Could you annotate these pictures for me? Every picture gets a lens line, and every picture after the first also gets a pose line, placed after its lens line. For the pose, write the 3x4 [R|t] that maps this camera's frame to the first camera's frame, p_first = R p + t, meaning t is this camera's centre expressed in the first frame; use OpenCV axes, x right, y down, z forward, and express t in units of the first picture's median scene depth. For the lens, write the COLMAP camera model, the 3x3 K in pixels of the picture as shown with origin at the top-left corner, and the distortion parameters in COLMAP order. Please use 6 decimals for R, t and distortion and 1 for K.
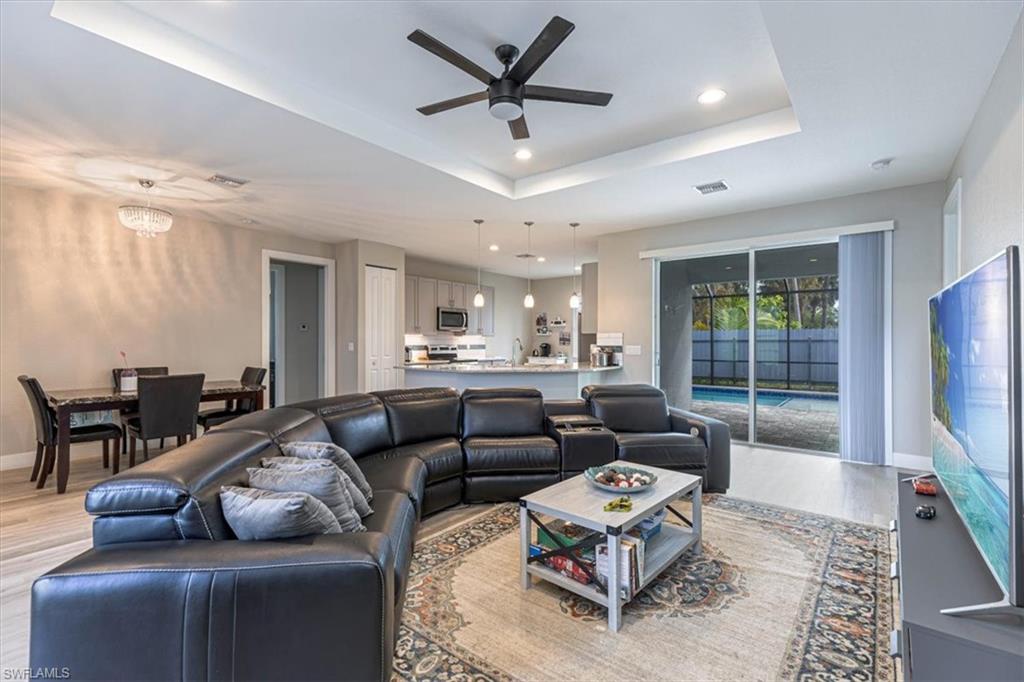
lens RADIAL K [[463.4, 0, 517.9], [0, 463.4, 337.9], [0, 0, 1]] dist [0.005652, 0.001079]
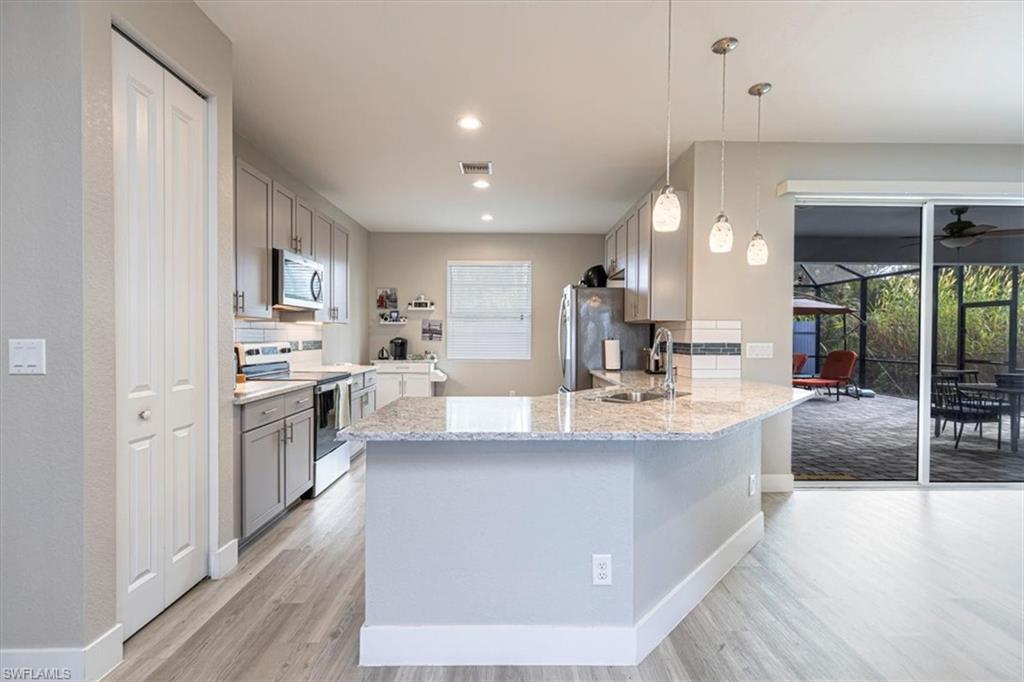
lens RADIAL K [[463.4, 0, 516.0], [0, 463.4, 339.7], [0, 0, 1]] dist [0.005652, 0.001079]
pose [[0.778168, -0.009782, 0.627980, -0.209411], [-0.003788, 0.999787, 0.020267, 0.001459], [-0.628044, -0.018150, 0.777966, 0.429371]]
